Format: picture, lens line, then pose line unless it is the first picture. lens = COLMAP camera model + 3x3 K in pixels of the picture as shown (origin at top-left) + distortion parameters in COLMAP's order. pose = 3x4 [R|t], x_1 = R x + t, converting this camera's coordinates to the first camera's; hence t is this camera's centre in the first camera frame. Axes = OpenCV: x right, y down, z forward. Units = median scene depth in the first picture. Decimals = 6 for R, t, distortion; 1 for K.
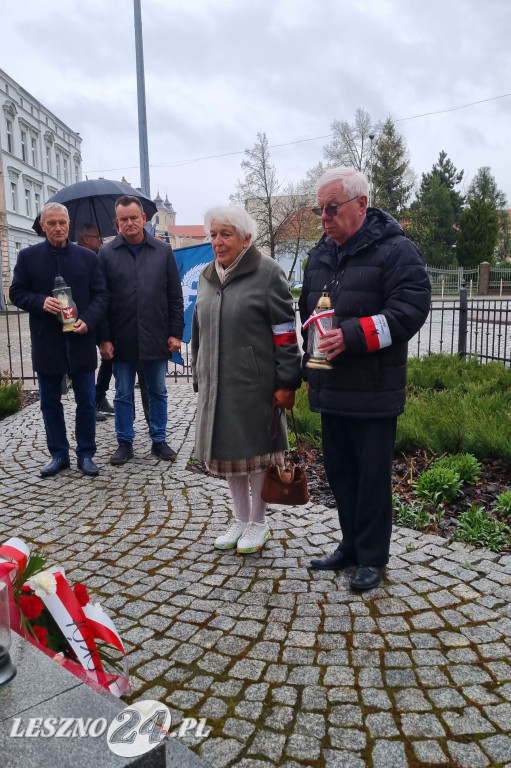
lens RADIAL K [[695.1, 0, 258.6], [0, 695.1, 404.7], [0, 0, 1]] dist [0.036023, 0.000000]
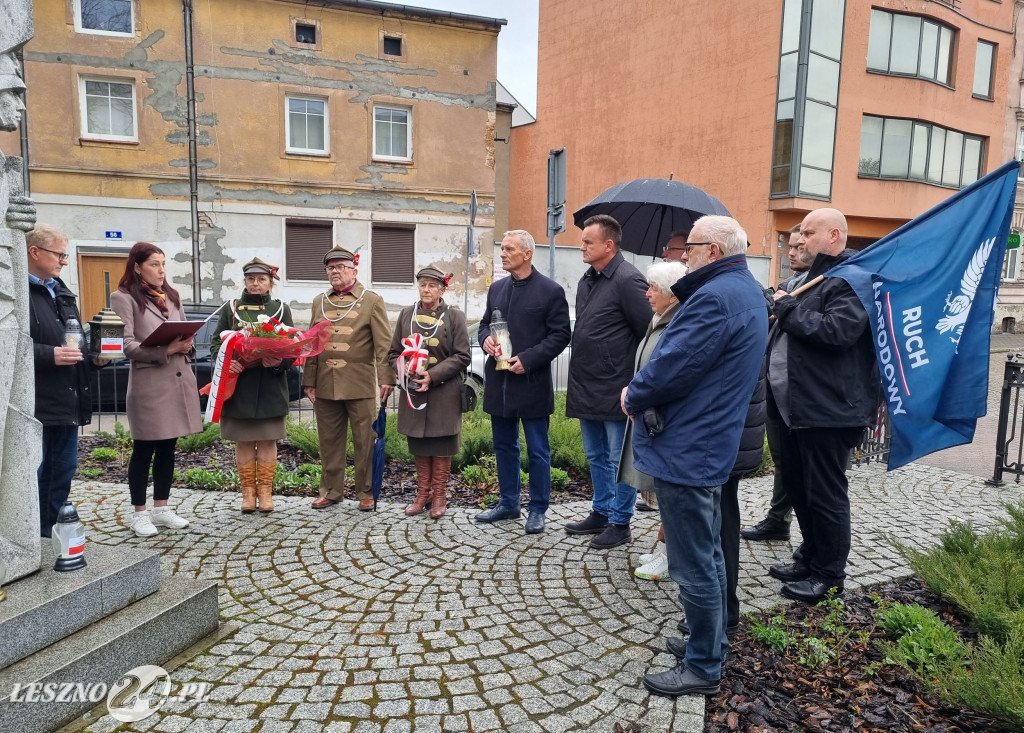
lens RADIAL K [[813.2, 0, 513.7], [0, 813.2, 381.5], [0, 0, 1]] dist [0.063507, -0.051655]
pose [[0.481829, 0.121850, -0.867752, 0.547115], [-0.176524, 0.983480, 0.040084, -0.153035], [0.858301, 0.133865, 0.495379, 0.566340]]
